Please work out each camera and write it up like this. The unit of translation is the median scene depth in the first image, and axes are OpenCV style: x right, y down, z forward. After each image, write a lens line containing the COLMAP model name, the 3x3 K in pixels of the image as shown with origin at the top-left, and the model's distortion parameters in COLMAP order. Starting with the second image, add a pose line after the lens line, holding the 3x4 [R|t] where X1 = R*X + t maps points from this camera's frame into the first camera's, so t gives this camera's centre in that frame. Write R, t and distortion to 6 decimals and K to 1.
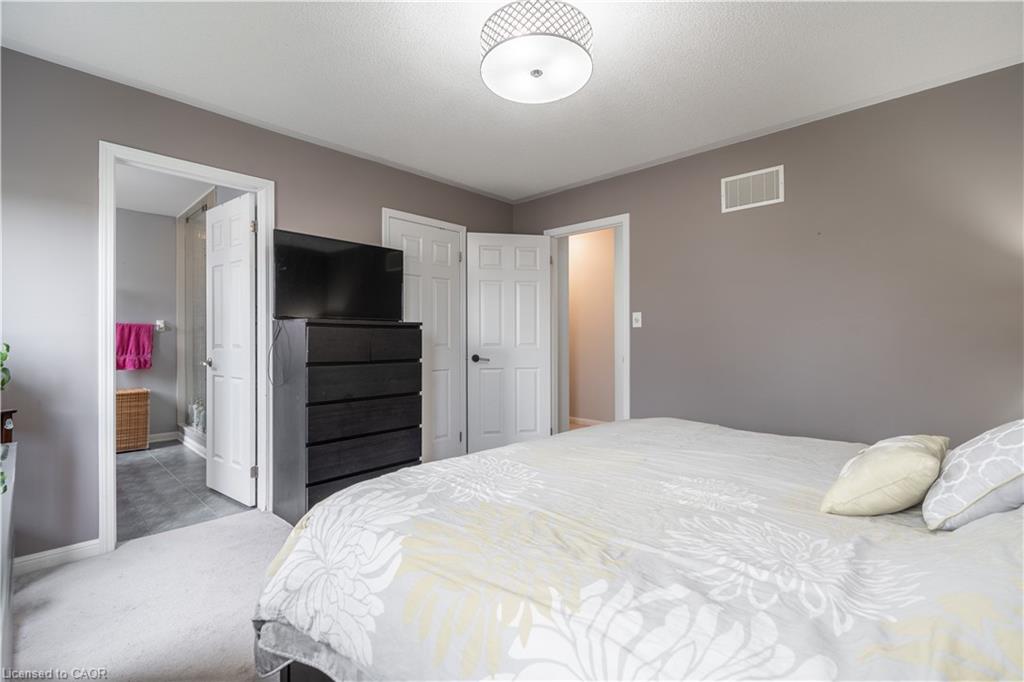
lens RADIAL K [[465.8, 0, 512.5], [0, 465.8, 341.9], [0, 0, 1]] dist [0.000834, 0.000124]
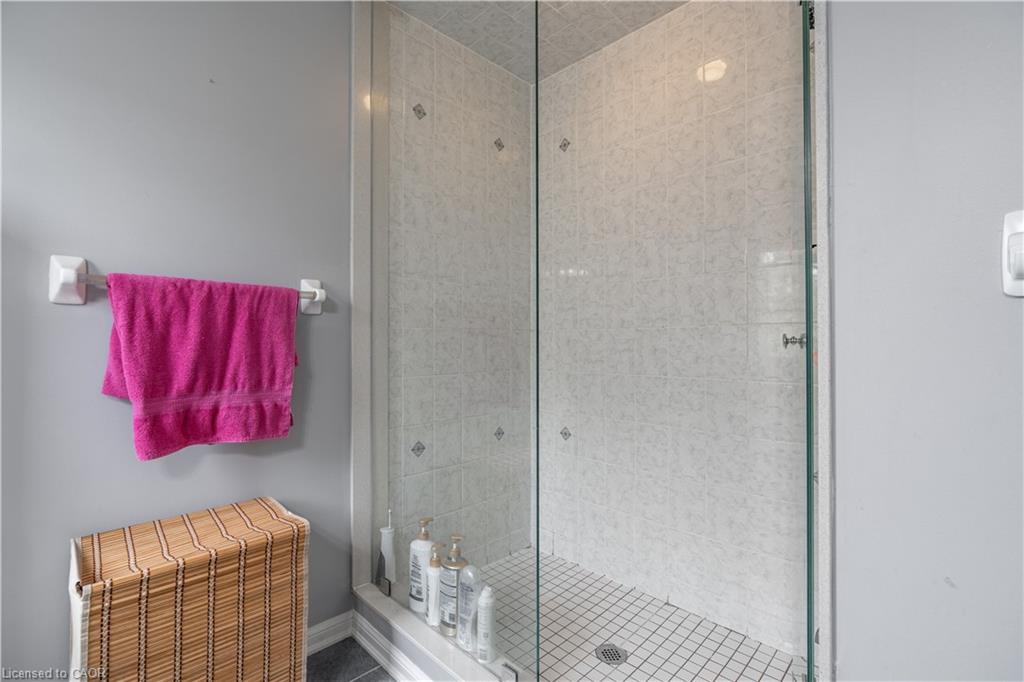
lens RADIAL K [[465.8, 0, 511.6], [0, 465.8, 338.7], [0, 0, 1]] dist [0.000834, 0.000124]
pose [[0.999394, 0.004277, -0.034547, -0.620270], [-0.004619, 0.999941, -0.009839, -0.002253], [0.034503, 0.009992, 0.999355, 0.697420]]
